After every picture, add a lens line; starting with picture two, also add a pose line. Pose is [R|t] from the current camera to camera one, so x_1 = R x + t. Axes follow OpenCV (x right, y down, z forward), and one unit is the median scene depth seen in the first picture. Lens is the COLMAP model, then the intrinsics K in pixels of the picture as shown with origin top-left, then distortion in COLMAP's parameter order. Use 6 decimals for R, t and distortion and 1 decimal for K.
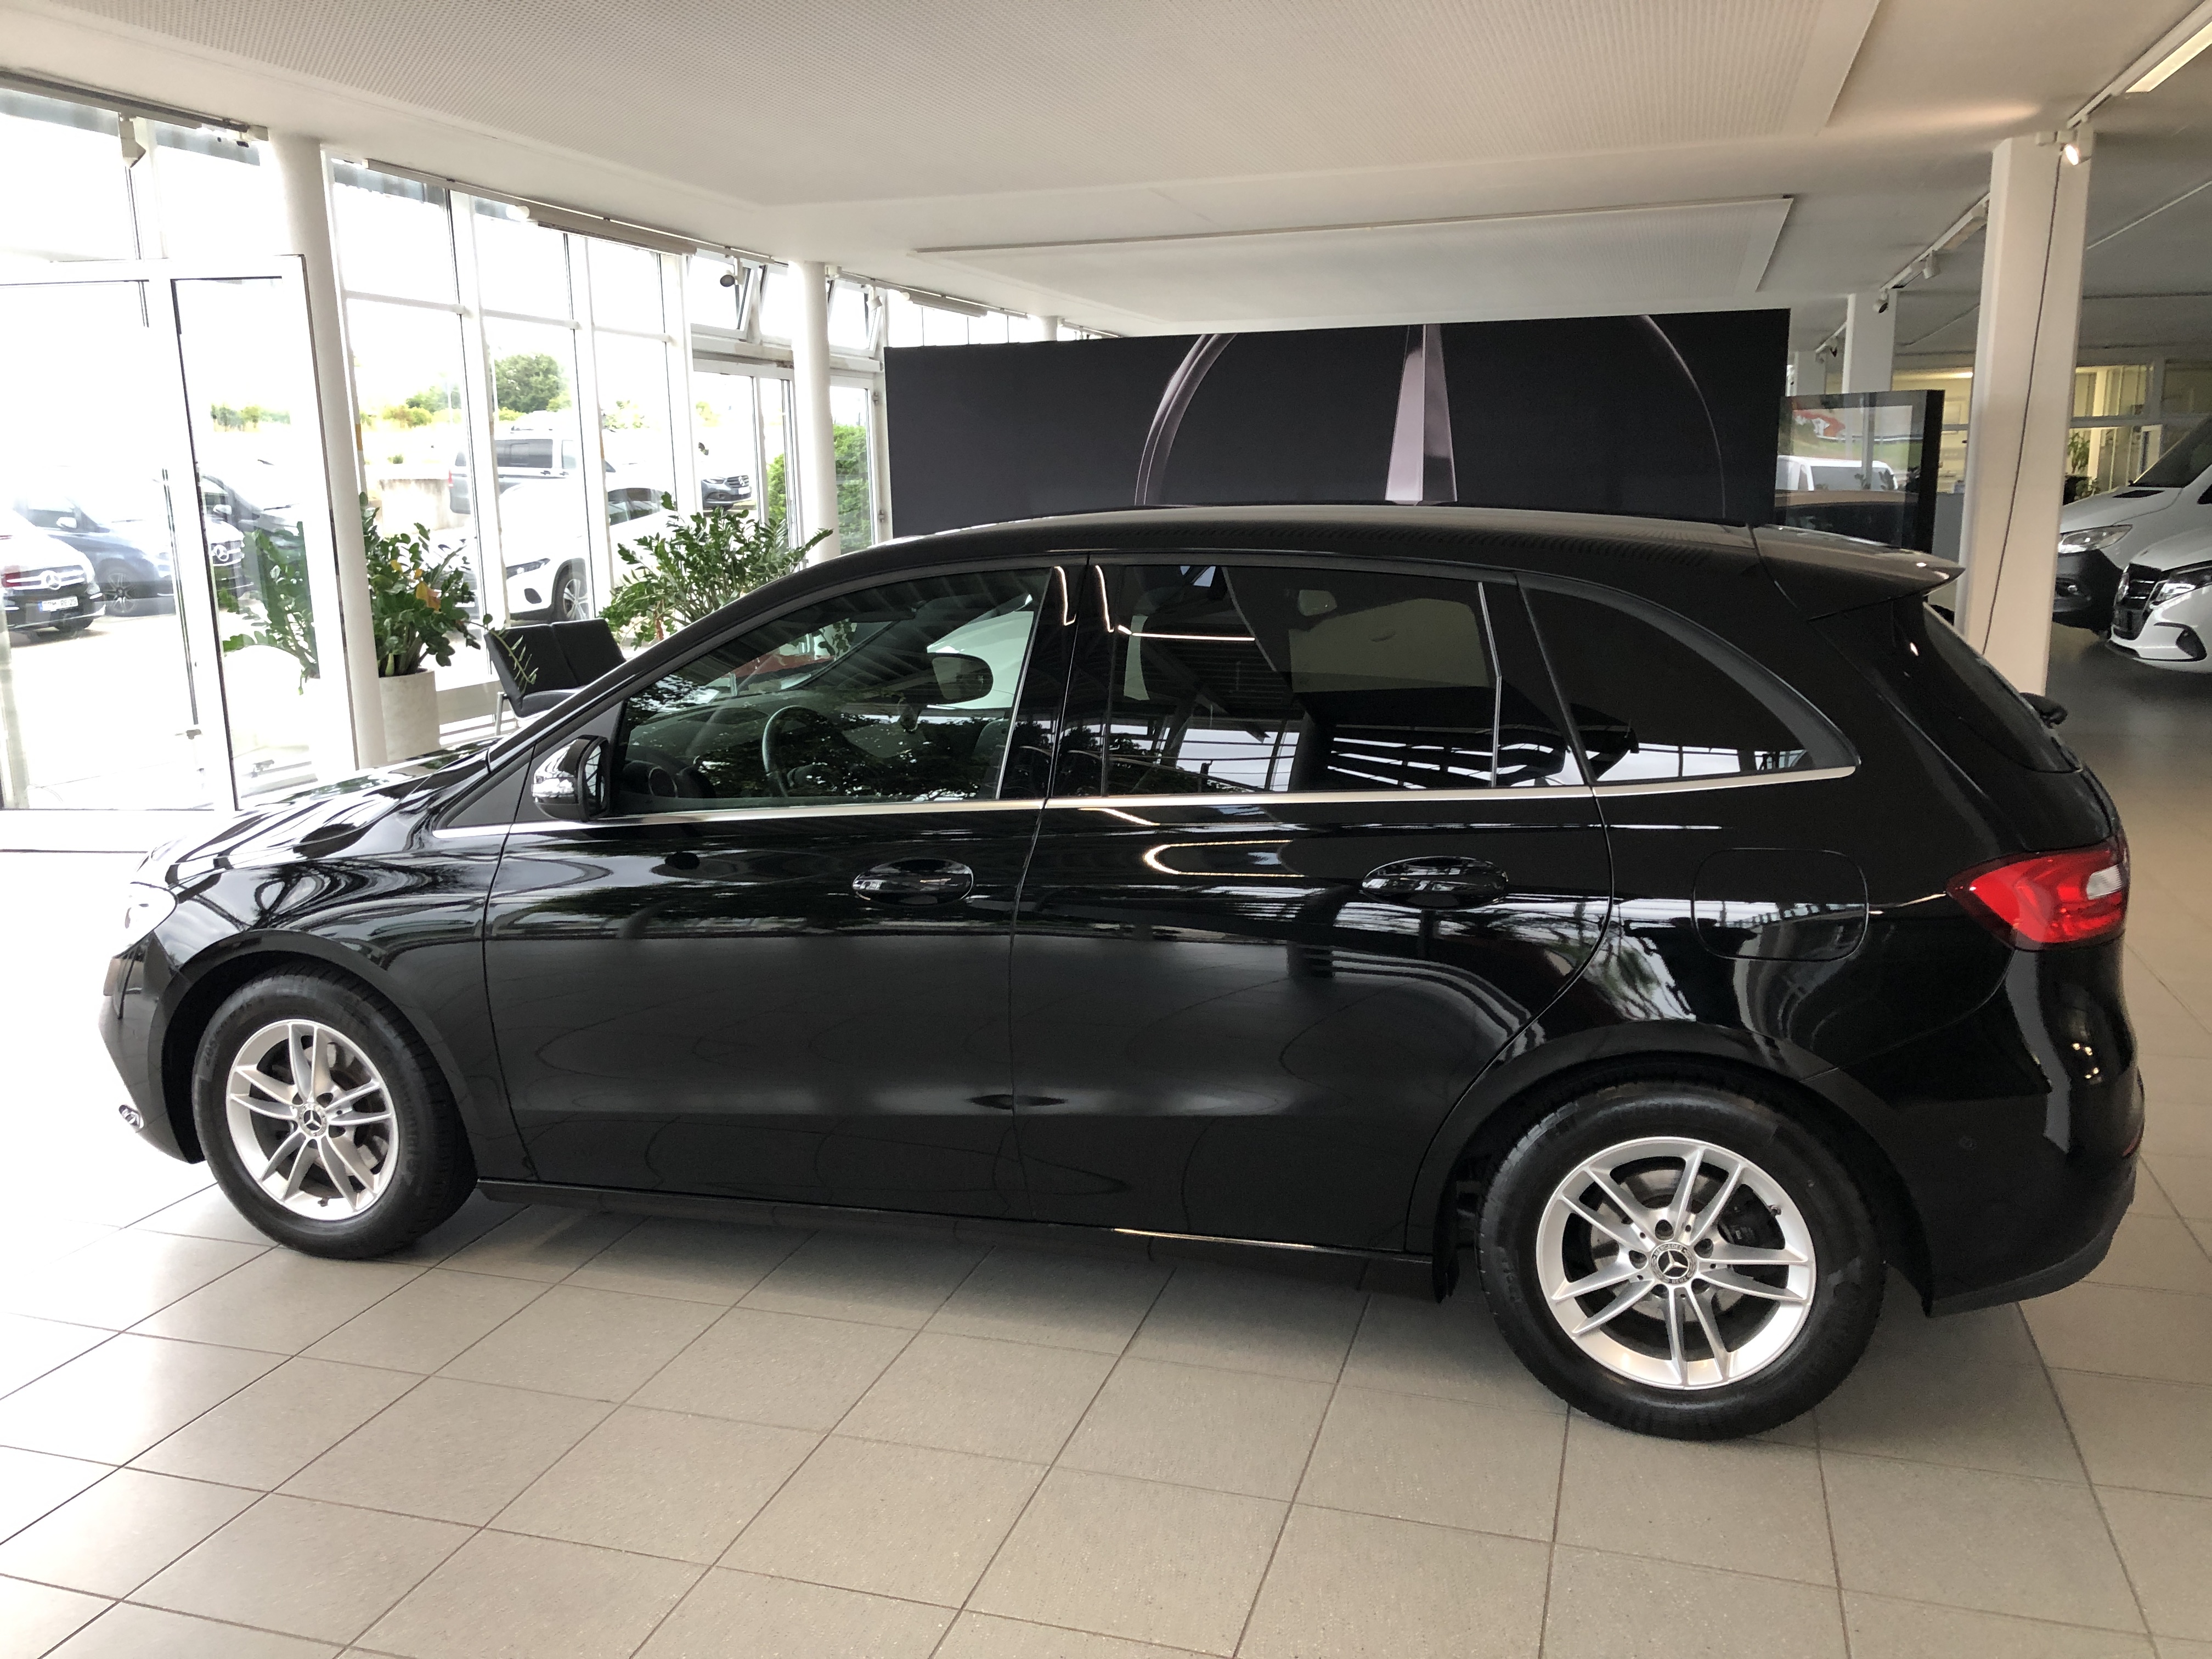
lens RADIAL K [[1776.8, 0, 1101.1], [0, 1776.8, 865.6], [0, 0, 1]] dist [0.005932, 0.005751]
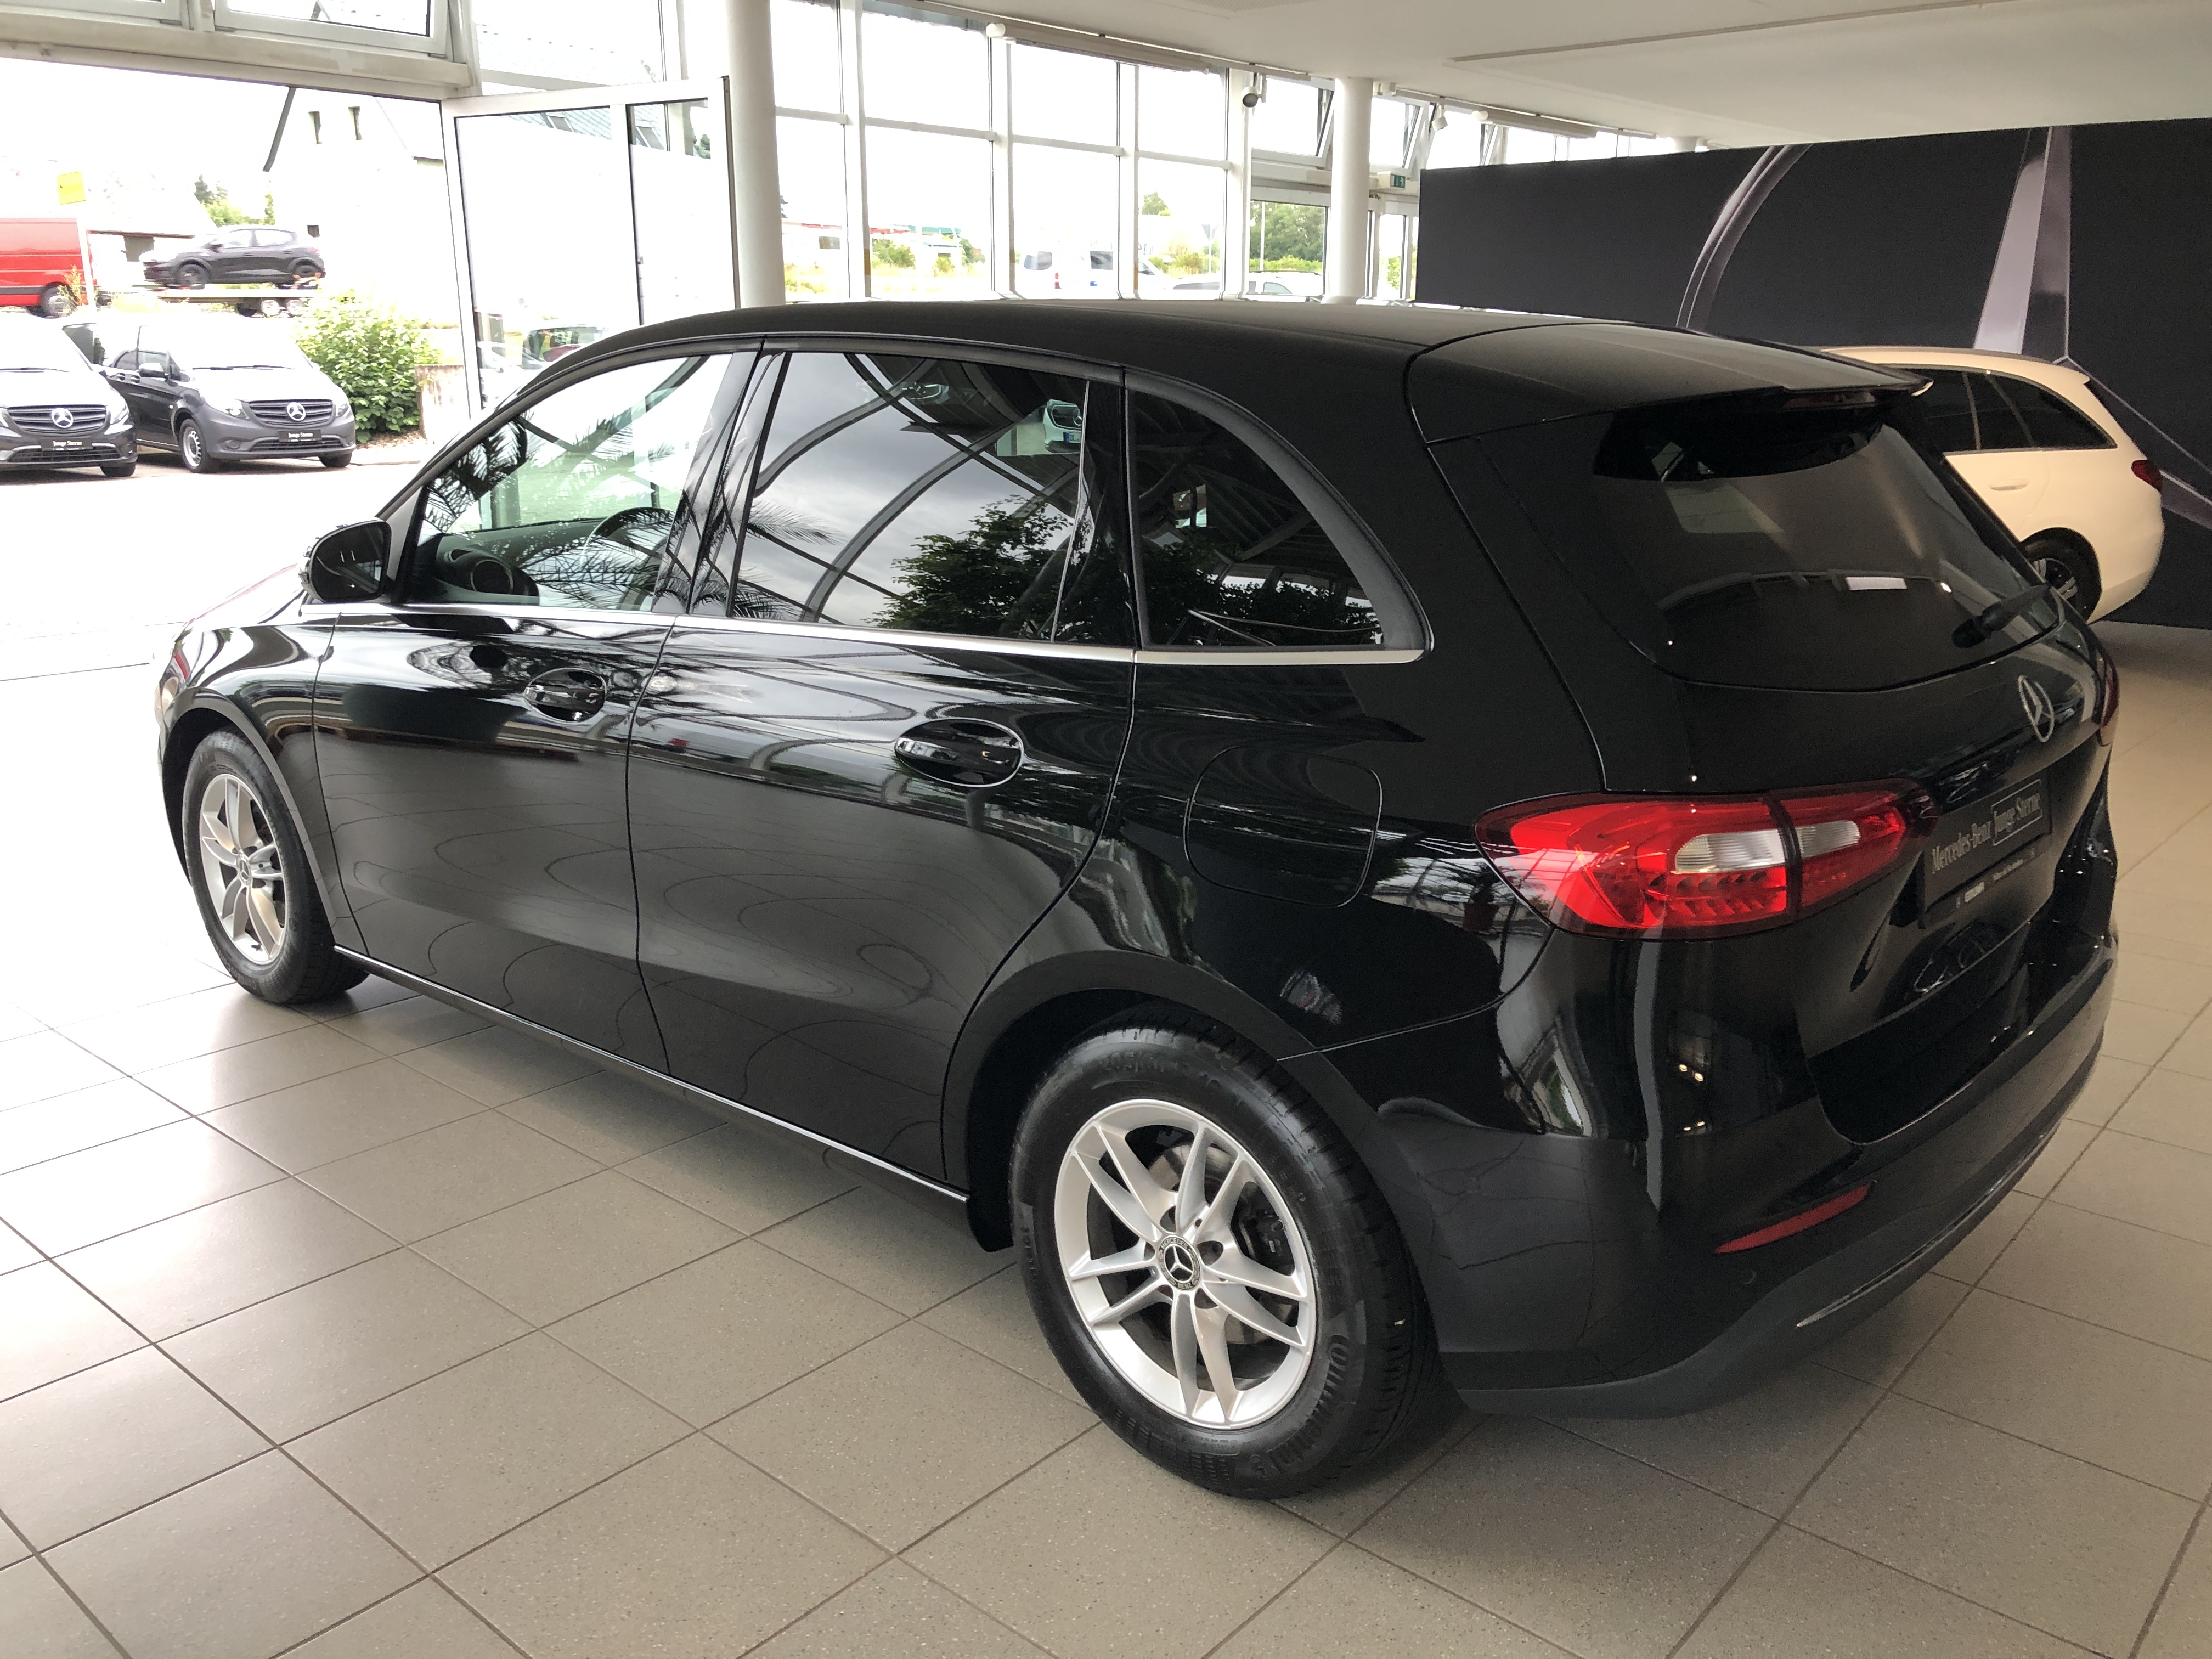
lens RADIAL K [[1798.0, 0, 1106.0], [0, 1798.0, 829.5], [0, 0, 1]] dist [0.002892, -0.000487]
pose [[0.914304, 0.125252, -0.385175, 0.218930], [-0.103032, 0.991624, 0.077886, -0.009485], [0.391704, -0.031526, 0.919551, 0.100399]]
